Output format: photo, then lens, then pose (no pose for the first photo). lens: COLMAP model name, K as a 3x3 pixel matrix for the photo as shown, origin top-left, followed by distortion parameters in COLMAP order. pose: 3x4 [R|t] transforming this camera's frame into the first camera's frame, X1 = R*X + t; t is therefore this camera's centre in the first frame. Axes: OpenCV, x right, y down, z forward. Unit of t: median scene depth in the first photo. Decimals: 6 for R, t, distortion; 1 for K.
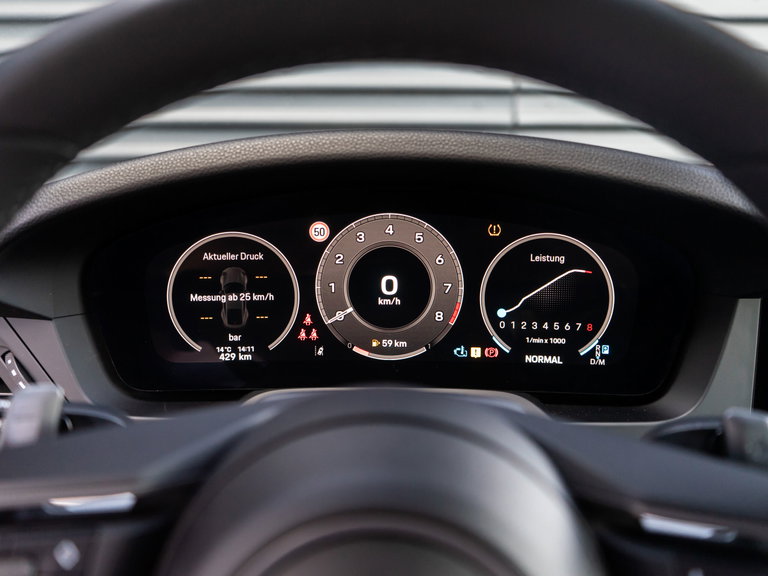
lens RADIAL K [[625.7, 0, 389.1], [0, 625.7, 283.7], [0, 0, 1]] dist [-0.012505, -0.009195]
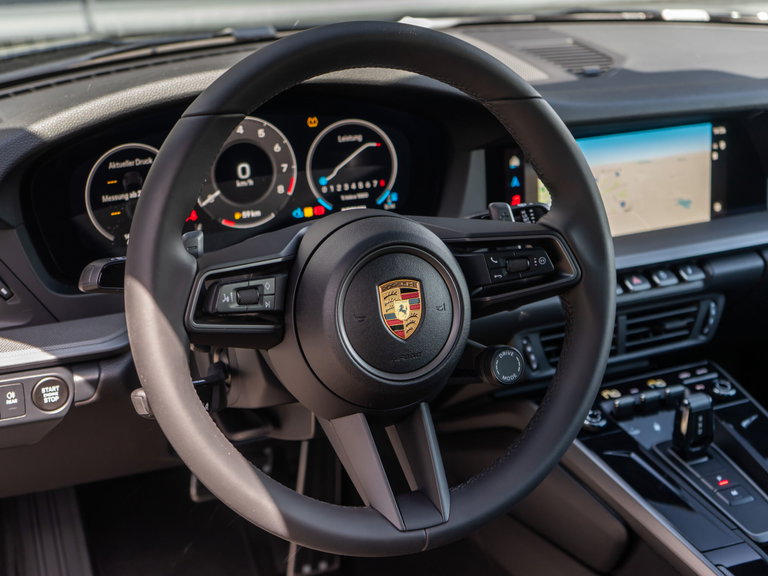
lens RADIAL K [[1124.8, 0, 381.0], [0, 1124.8, 287.2], [0, 0, 1]] dist [0.015596, 0.000000]
pose [[0.898993, -0.164627, 0.405845, -0.761210], [0.122546, 0.984203, 0.127778, -0.024574], [-0.420470, -0.065137, 0.904965, -1.335981]]
